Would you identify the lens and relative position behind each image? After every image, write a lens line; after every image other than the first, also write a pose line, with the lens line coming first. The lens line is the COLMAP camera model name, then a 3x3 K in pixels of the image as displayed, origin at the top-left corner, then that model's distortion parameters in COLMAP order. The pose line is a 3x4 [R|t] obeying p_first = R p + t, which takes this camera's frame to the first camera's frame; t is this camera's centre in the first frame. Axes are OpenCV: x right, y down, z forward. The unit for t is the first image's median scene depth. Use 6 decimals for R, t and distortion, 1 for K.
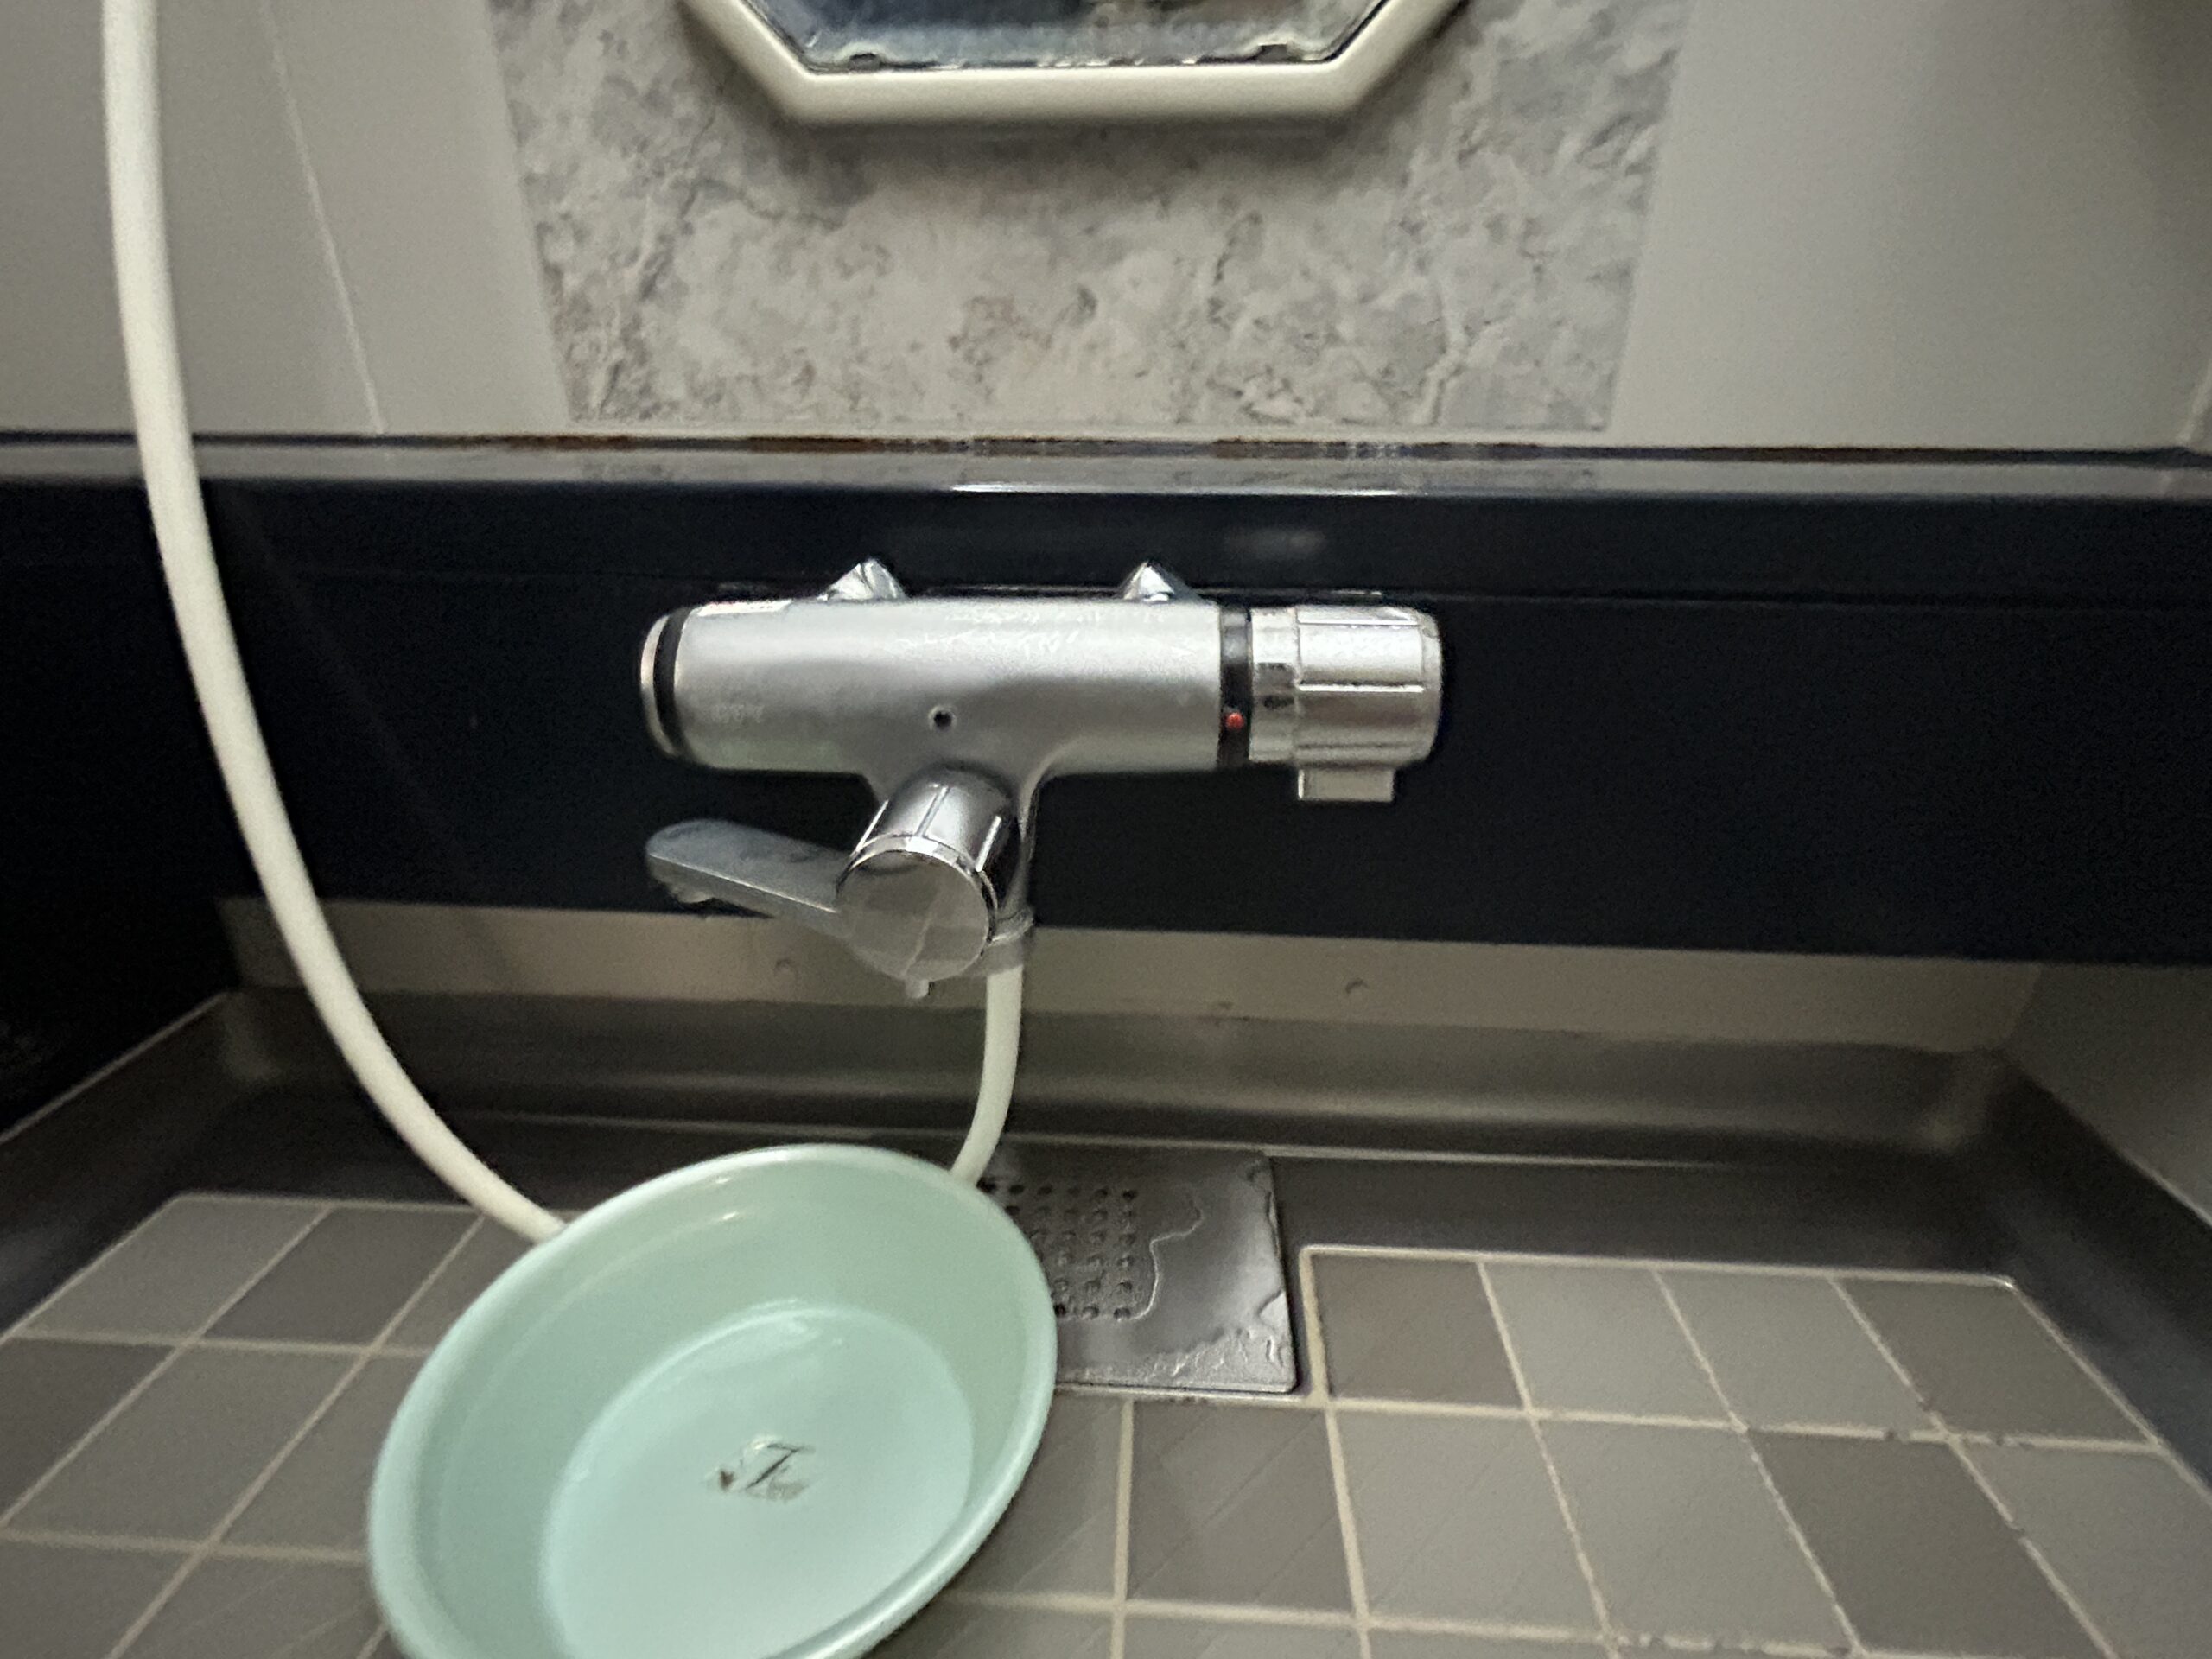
lens RADIAL K [[1019.8, 0, 1106.0], [0, 1019.8, 829.5], [0, 0, 1]] dist [-0.002313, 0.000393]
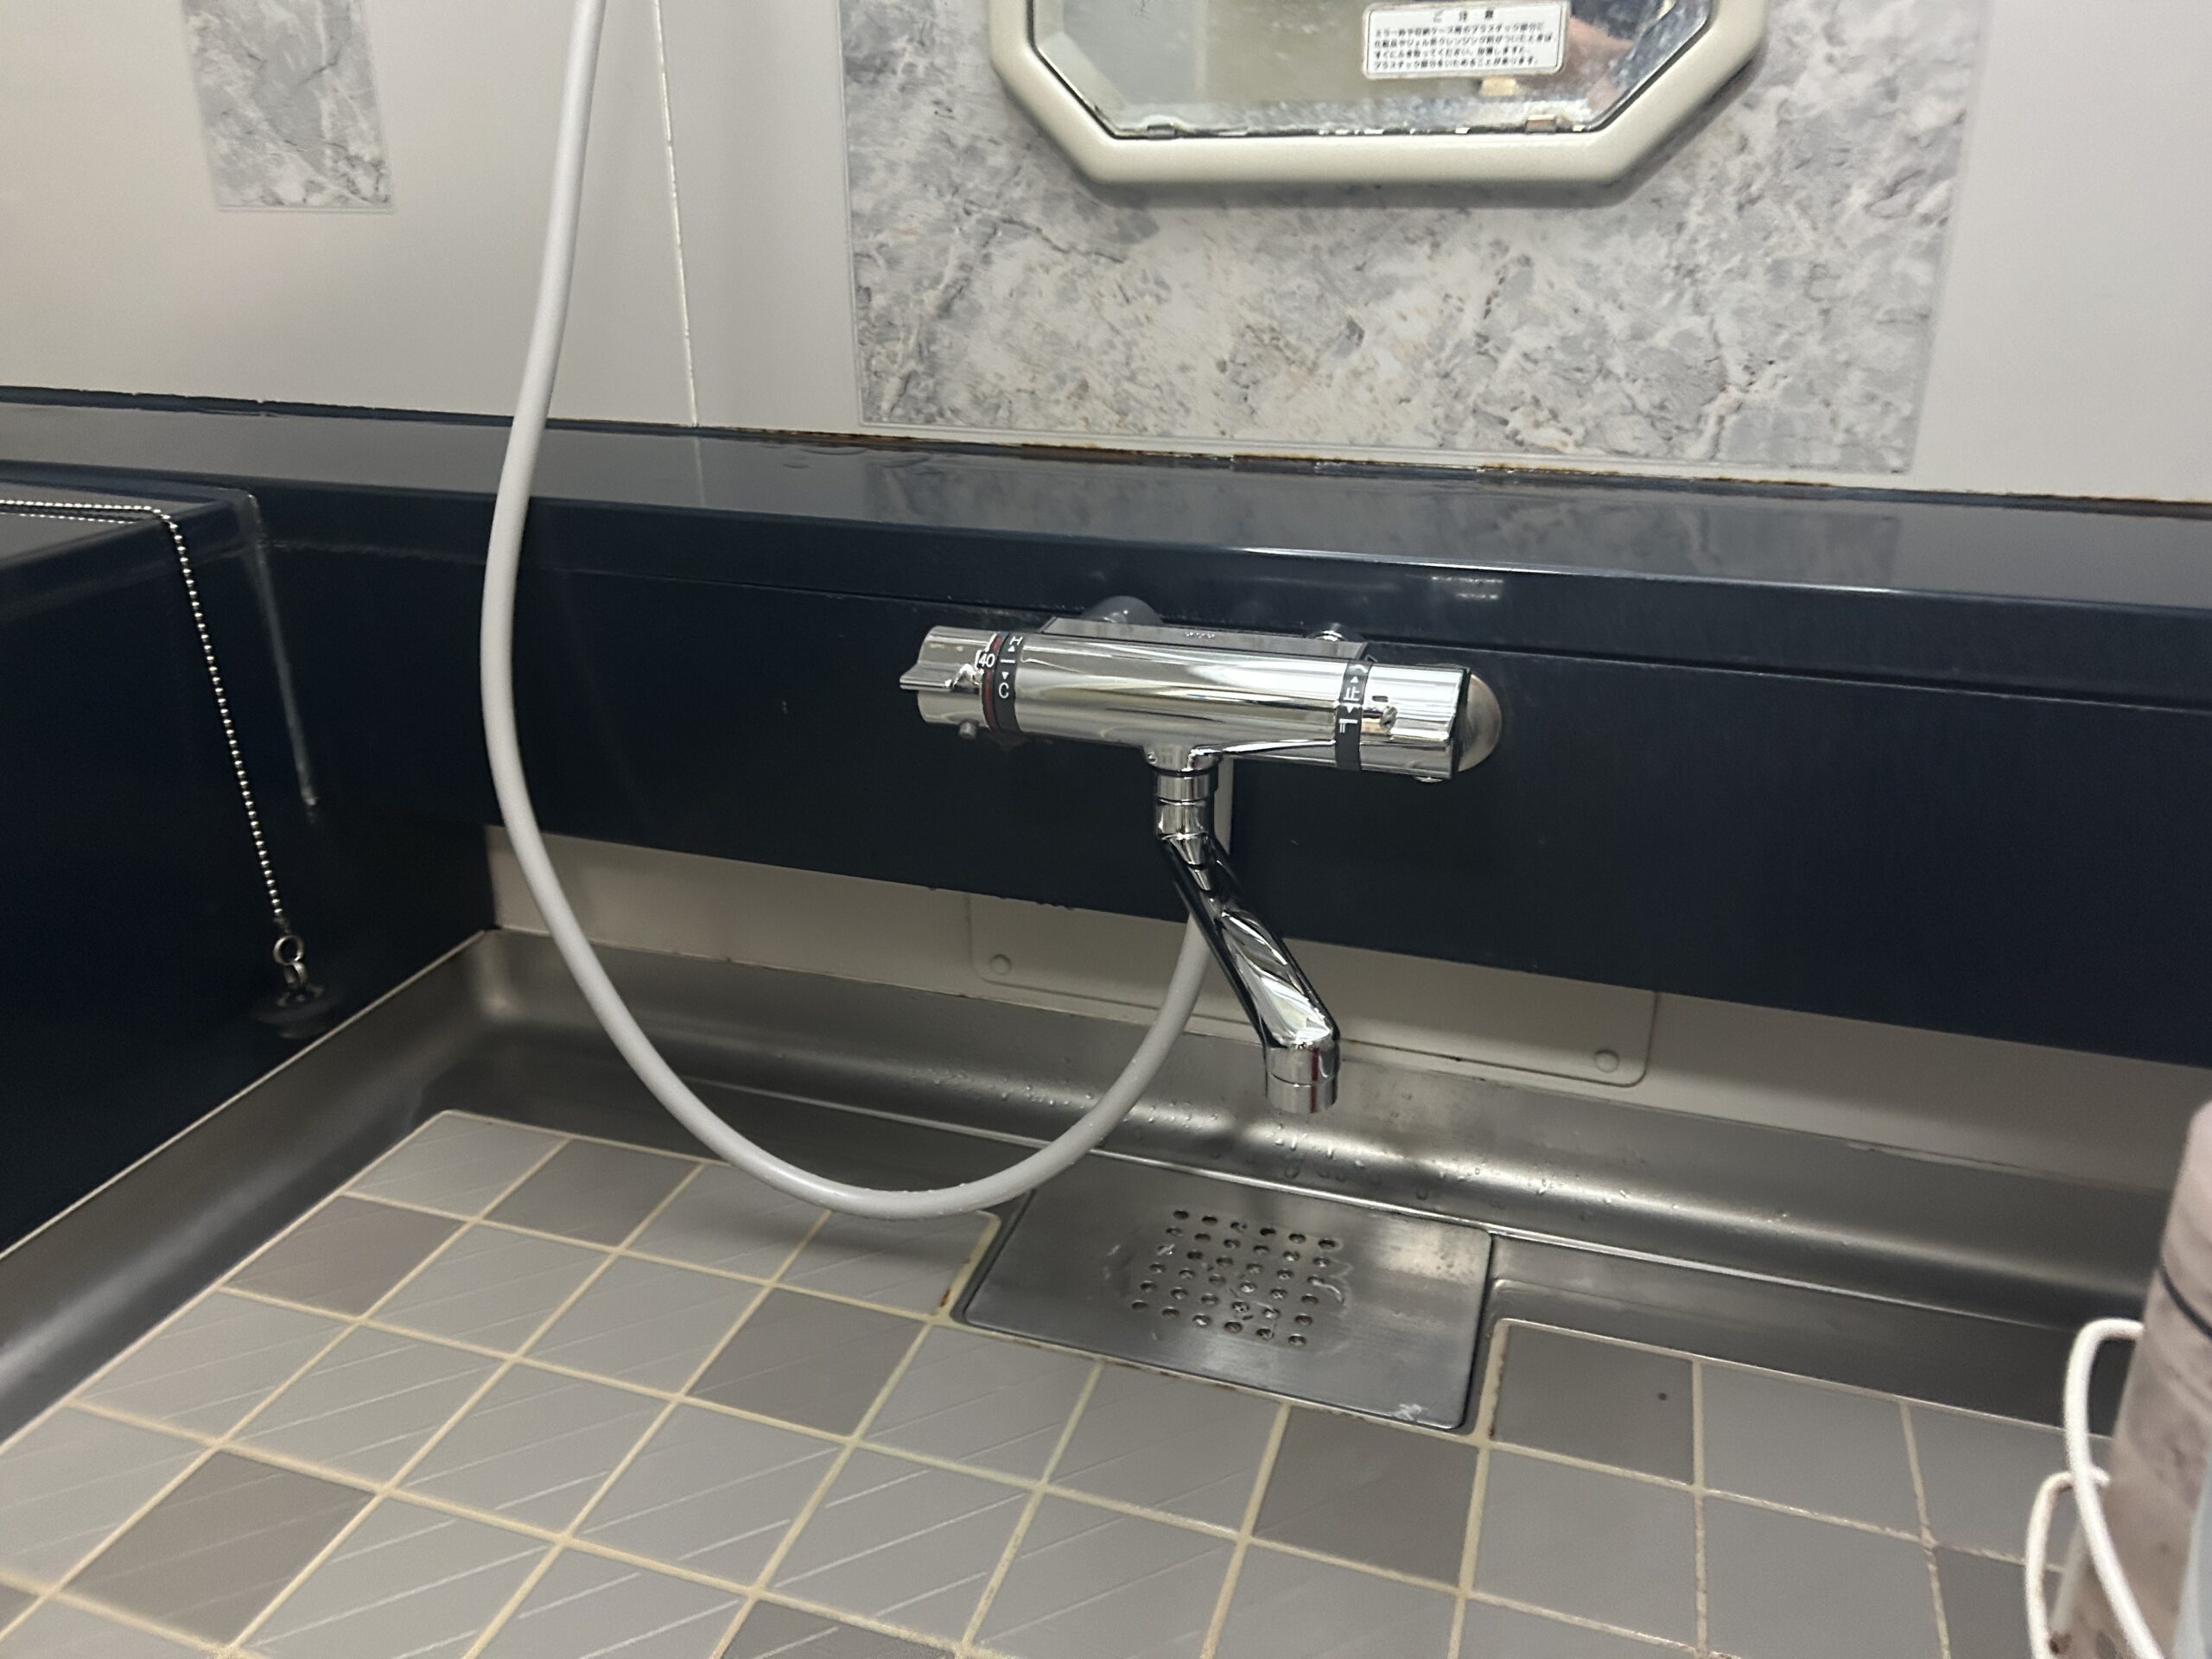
lens RADIAL K [[1672.2, 0, 1106.0], [0, 1672.2, 829.5], [0, 0, 1]] dist [0.042555, -0.068024]
pose [[0.969679, 0.090925, -0.226839, 0.167286], [-0.097120, 0.995140, -0.016274, 0.027650], [0.224257, 0.037811, 0.973796, -0.670180]]
